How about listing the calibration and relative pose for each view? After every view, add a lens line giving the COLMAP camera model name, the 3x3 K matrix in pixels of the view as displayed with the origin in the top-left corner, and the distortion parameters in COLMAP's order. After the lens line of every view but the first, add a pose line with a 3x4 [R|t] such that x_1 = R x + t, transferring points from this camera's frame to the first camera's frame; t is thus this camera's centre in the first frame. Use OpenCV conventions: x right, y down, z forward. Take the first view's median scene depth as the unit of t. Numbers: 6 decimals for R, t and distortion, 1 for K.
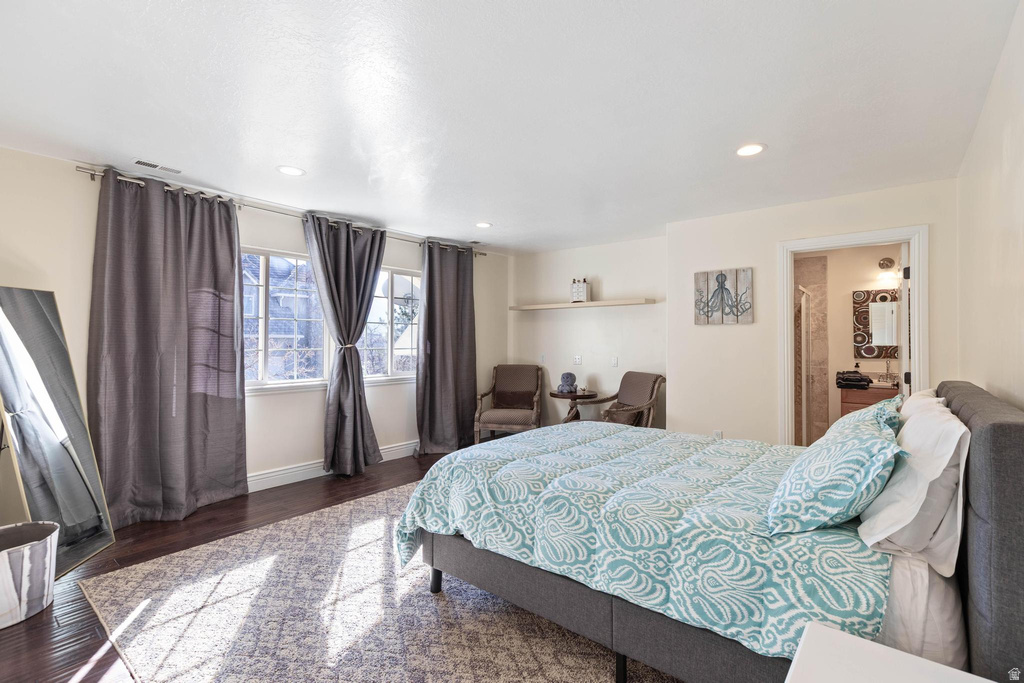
lens RADIAL K [[459.5, 0, 512.6], [0, 459.5, 341.3], [0, 0, 1]] dist [0.001597, -0.000015]
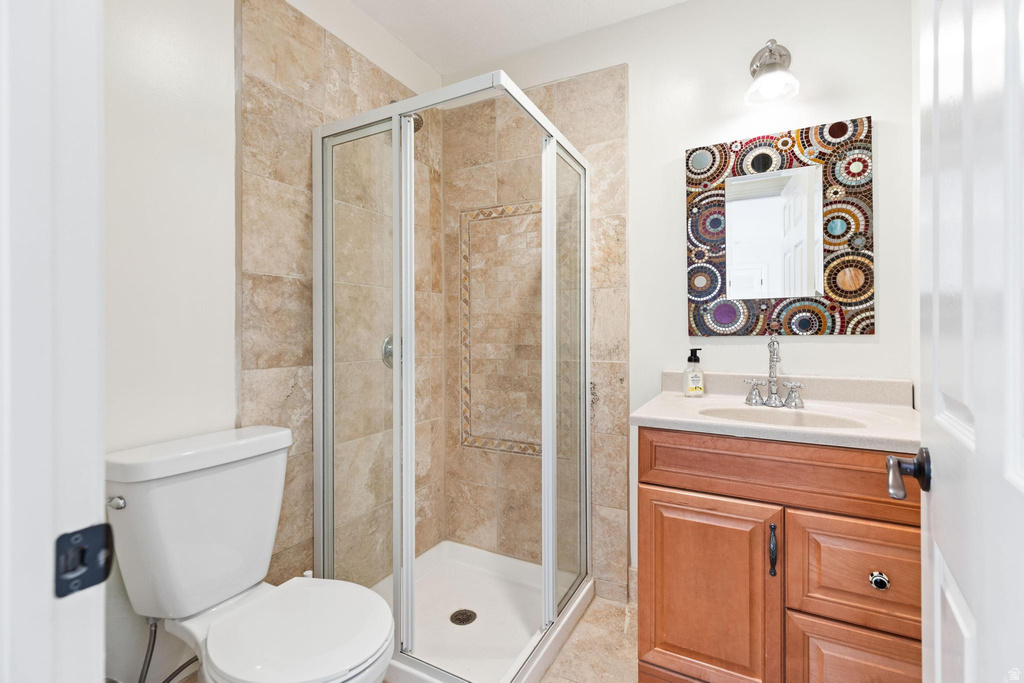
lens RADIAL K [[459.5, 0, 509.9], [0, 459.5, 341.5], [0, 0, 1]] dist [0.001597, -0.000015]
pose [[0.974960, 0.000955, 0.222380, 0.534219], [-0.002982, 0.999957, 0.008778, 0.038583], [-0.222362, -0.009221, 0.974921, 0.689898]]
